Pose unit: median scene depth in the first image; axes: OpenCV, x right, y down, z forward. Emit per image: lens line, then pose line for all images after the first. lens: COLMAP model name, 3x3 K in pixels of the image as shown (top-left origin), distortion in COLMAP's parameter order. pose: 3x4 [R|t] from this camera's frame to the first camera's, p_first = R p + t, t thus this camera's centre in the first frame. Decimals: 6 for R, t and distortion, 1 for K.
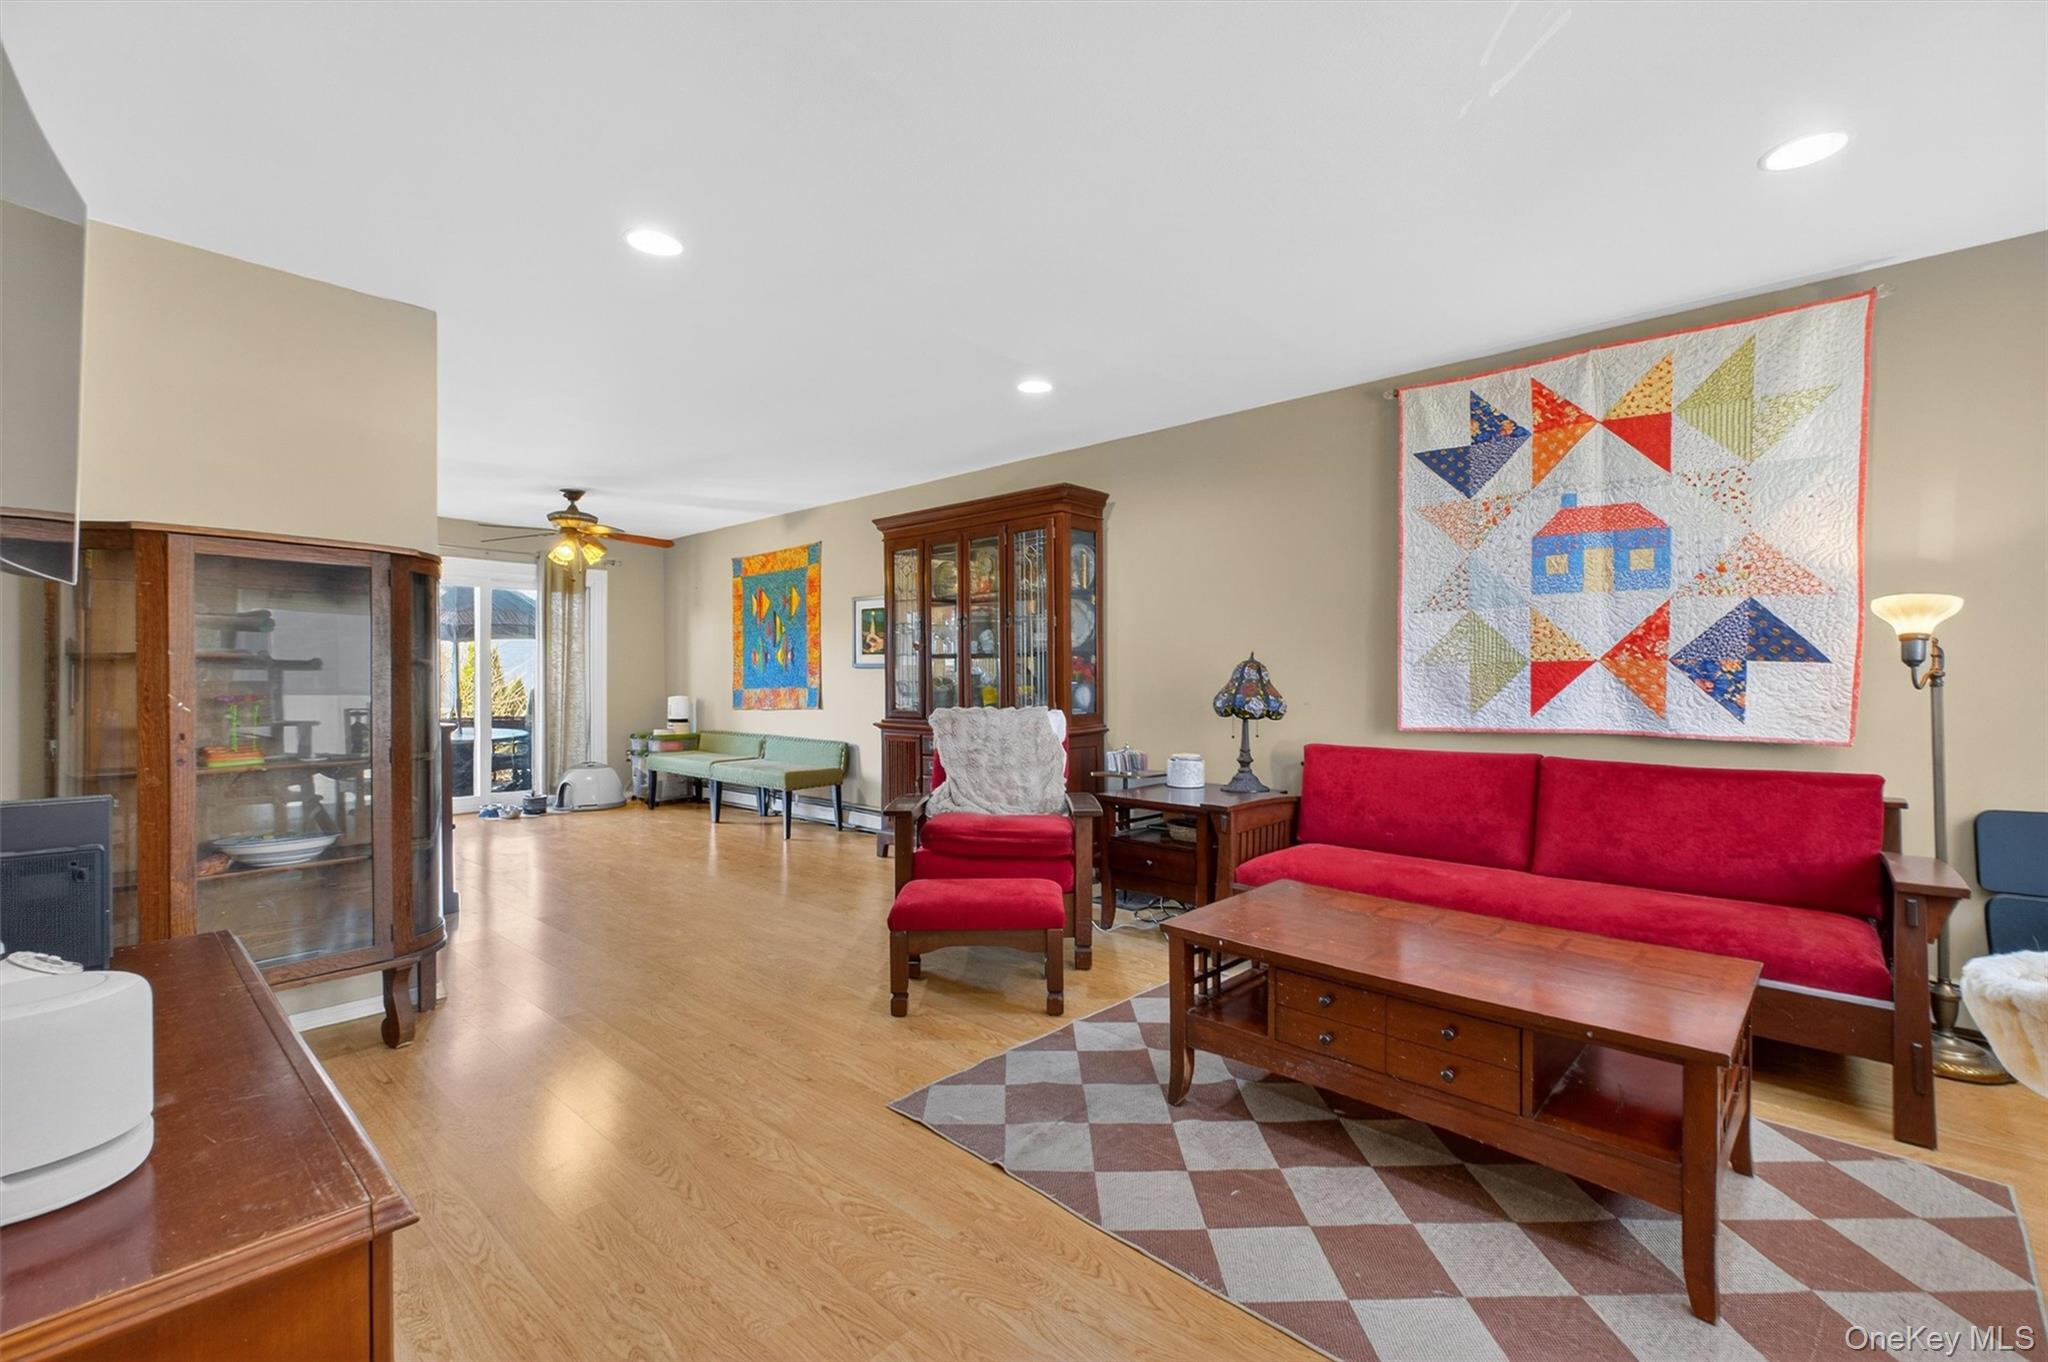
lens RADIAL K [[865.5, 0, 1024.0], [0, 865.5, 681.0], [0, 0, 1]] dist [-0.000896, -0.000182]
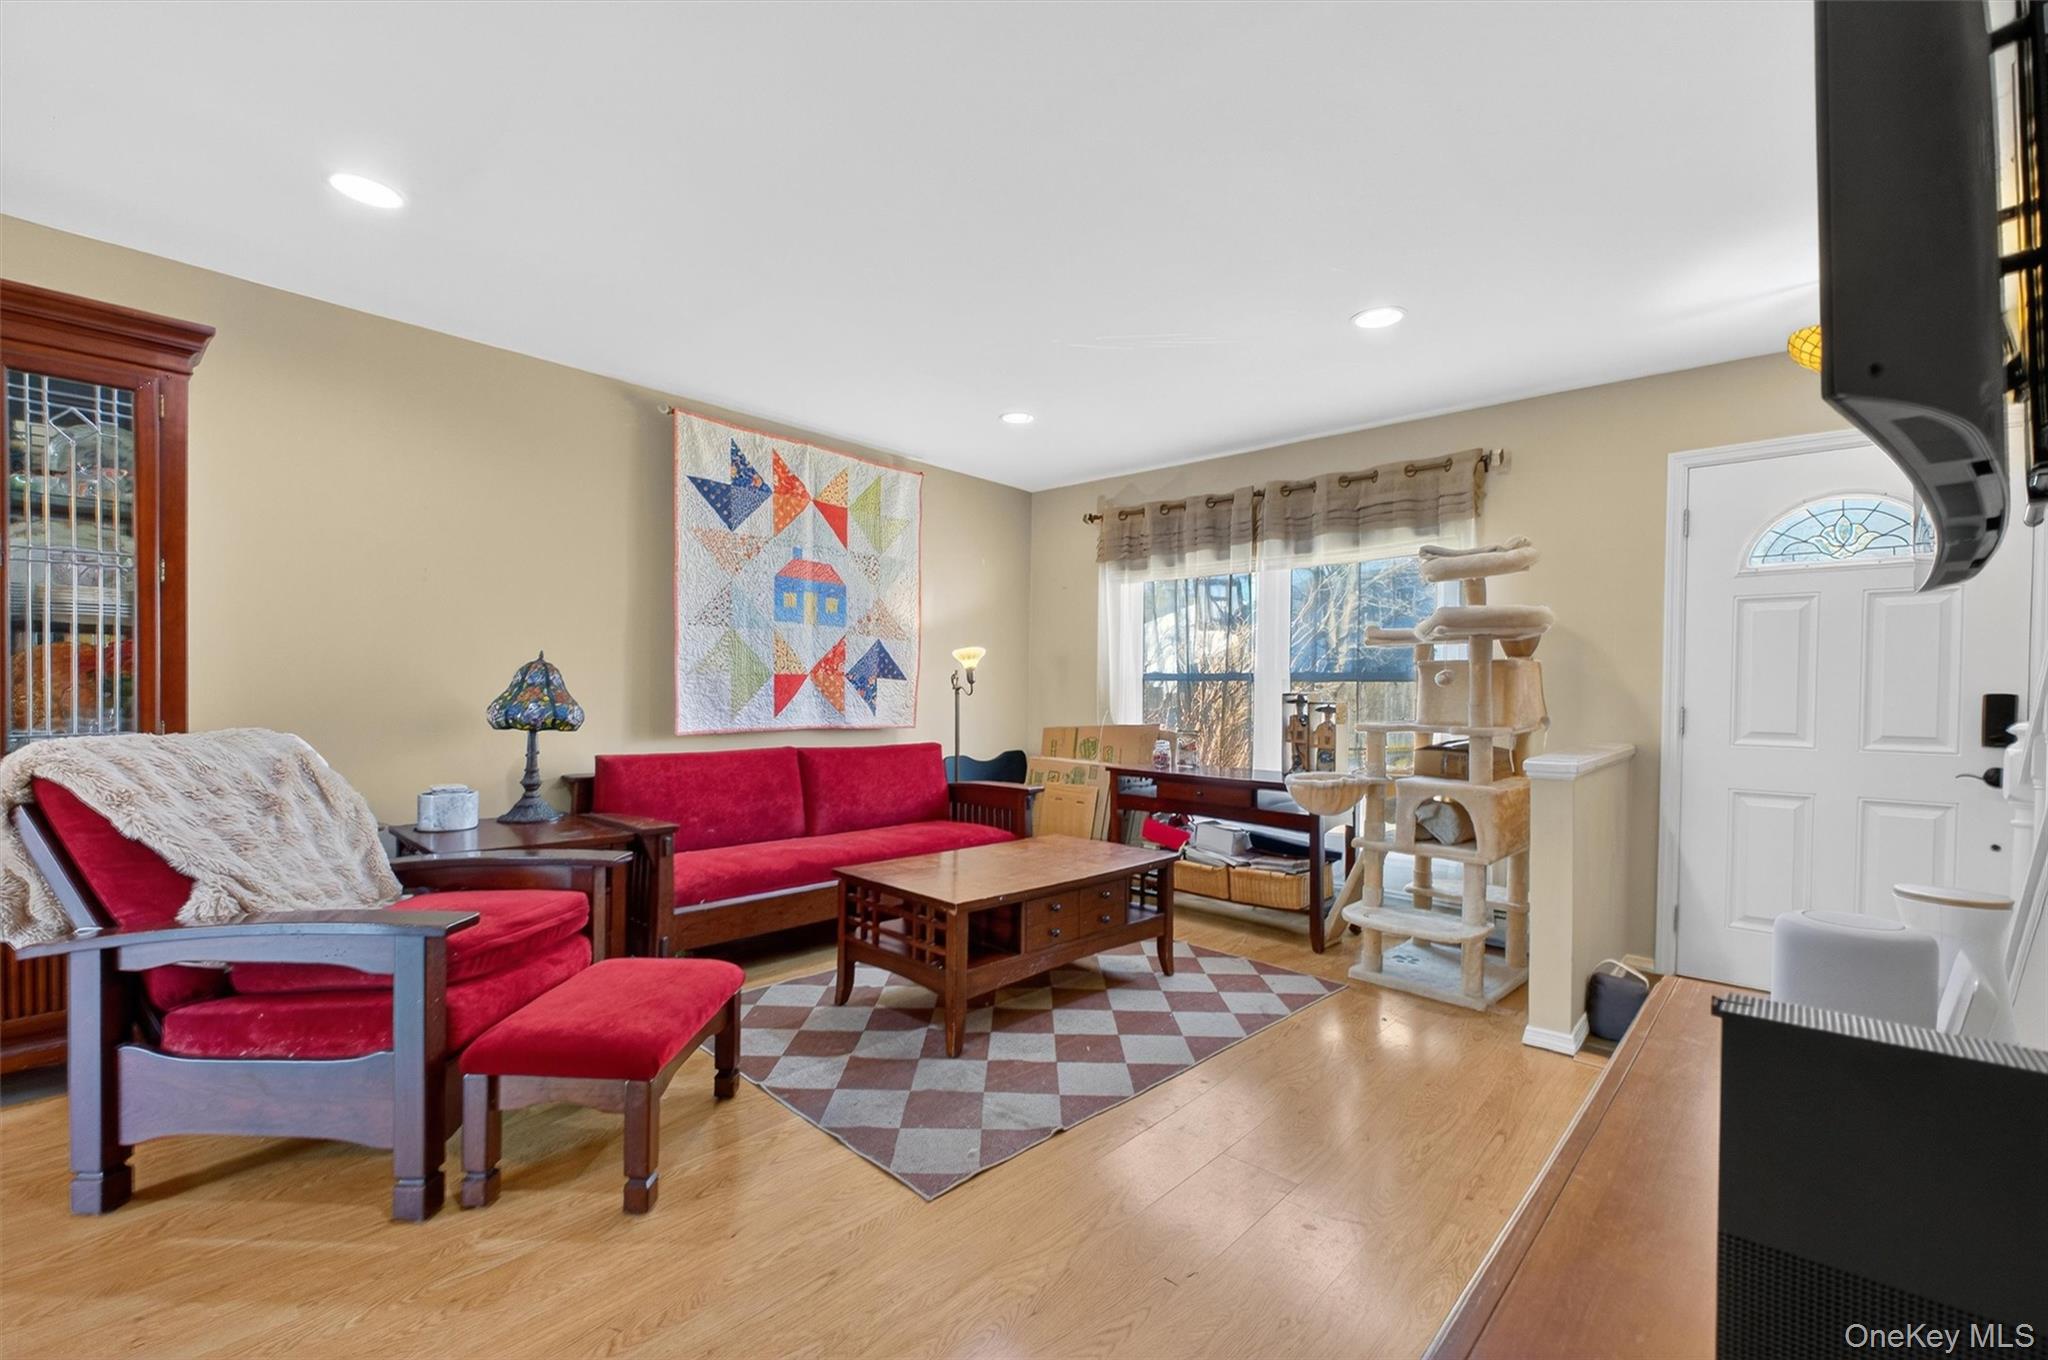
lens RADIAL K [[886.5, 0, 1018.3], [0, 886.5, 695.2], [0, 0, 1]] dist [0.001555, 0.000128]
pose [[0.000663, -0.002096, 0.999998, -0.728920], [-0.010440, 0.999943, 0.002103, 0.002146], [-0.999945, -0.010441, 0.000641, 0.665345]]
